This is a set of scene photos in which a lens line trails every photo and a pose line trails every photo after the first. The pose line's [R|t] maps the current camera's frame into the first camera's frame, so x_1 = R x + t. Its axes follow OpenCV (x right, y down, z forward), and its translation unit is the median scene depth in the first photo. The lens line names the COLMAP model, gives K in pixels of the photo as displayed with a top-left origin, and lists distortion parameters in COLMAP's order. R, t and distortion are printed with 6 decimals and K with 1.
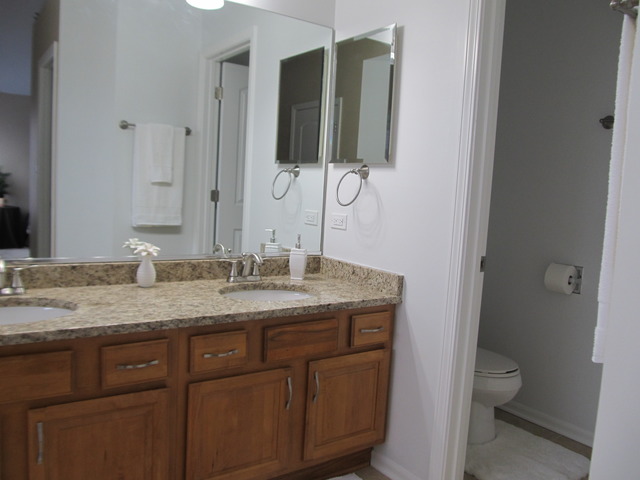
lens RADIAL K [[524.3, 0, 318.4], [0, 524.3, 241.7], [0, 0, 1]] dist [-0.062941, 0.018378]
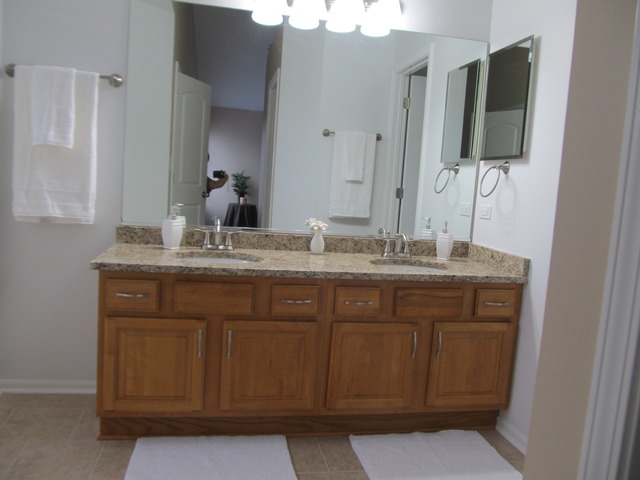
lens RADIAL K [[524.3, 0, 316.7], [0, 524.3, 238.6], [0, 0, 1]] dist [-0.062941, 0.018378]
pose [[0.911544, 0.047816, -0.408413, 0.206241], [-0.056520, 0.998358, -0.009262, 0.060057], [0.407300, 0.031527, 0.912750, -0.206558]]
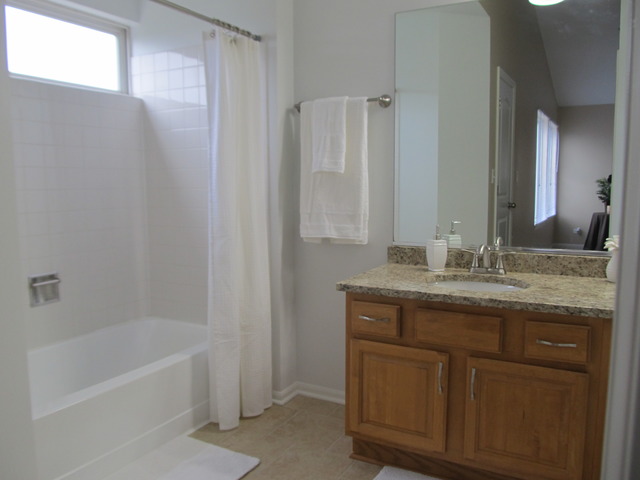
lens RADIAL K [[524.3, 0, 317.9], [0, 524.3, 240.6], [0, 0, 1]] dist [-0.062941, 0.018378]
pose [[0.429911, 0.036759, -0.902123, 0.318951], [-0.055510, 0.998357, 0.014227, 0.023724], [0.901163, 0.043960, 0.431245, 0.044646]]
